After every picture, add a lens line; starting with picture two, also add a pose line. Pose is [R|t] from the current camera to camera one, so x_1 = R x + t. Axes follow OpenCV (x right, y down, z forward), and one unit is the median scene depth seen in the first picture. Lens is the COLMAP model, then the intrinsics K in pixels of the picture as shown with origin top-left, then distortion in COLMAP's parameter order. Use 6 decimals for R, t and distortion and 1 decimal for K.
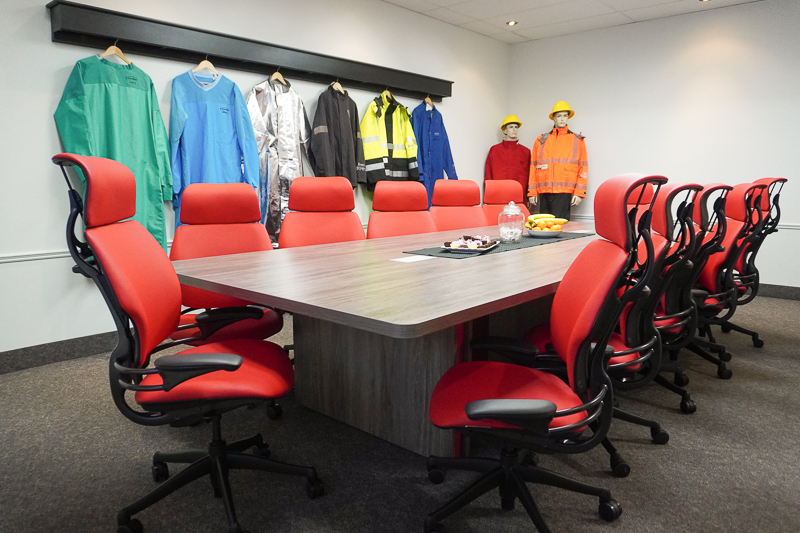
lens RADIAL K [[535.5, 0, 401.1], [0, 535.5, 265.1], [0, 0, 1]] dist [-0.009758, 0.008335]
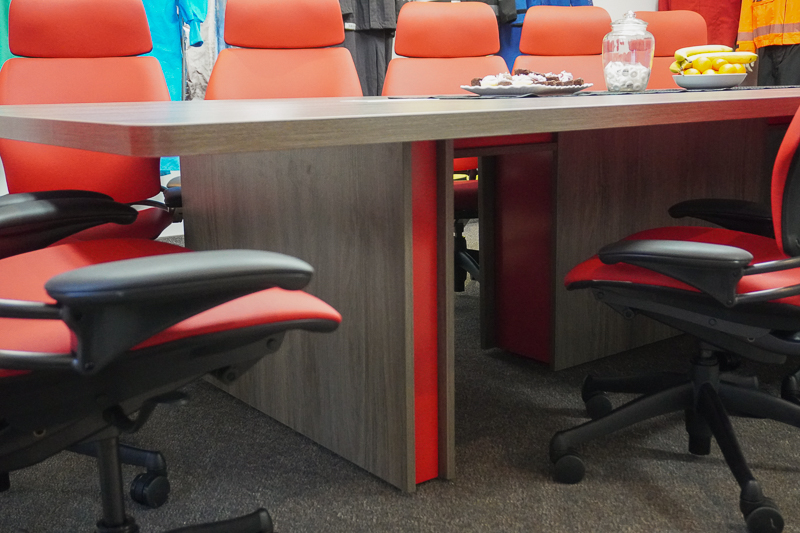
lens RADIAL K [[892.1, 0, 399.5], [0, 892.1, 267.2], [0, 0, 1]] dist [-0.018320, 0.000000]
pose [[0.981364, 0.024394, -0.190603, 0.149668], [-0.015765, 0.998787, 0.046658, 0.081426], [0.191510, -0.042783, 0.980558, 0.119723]]
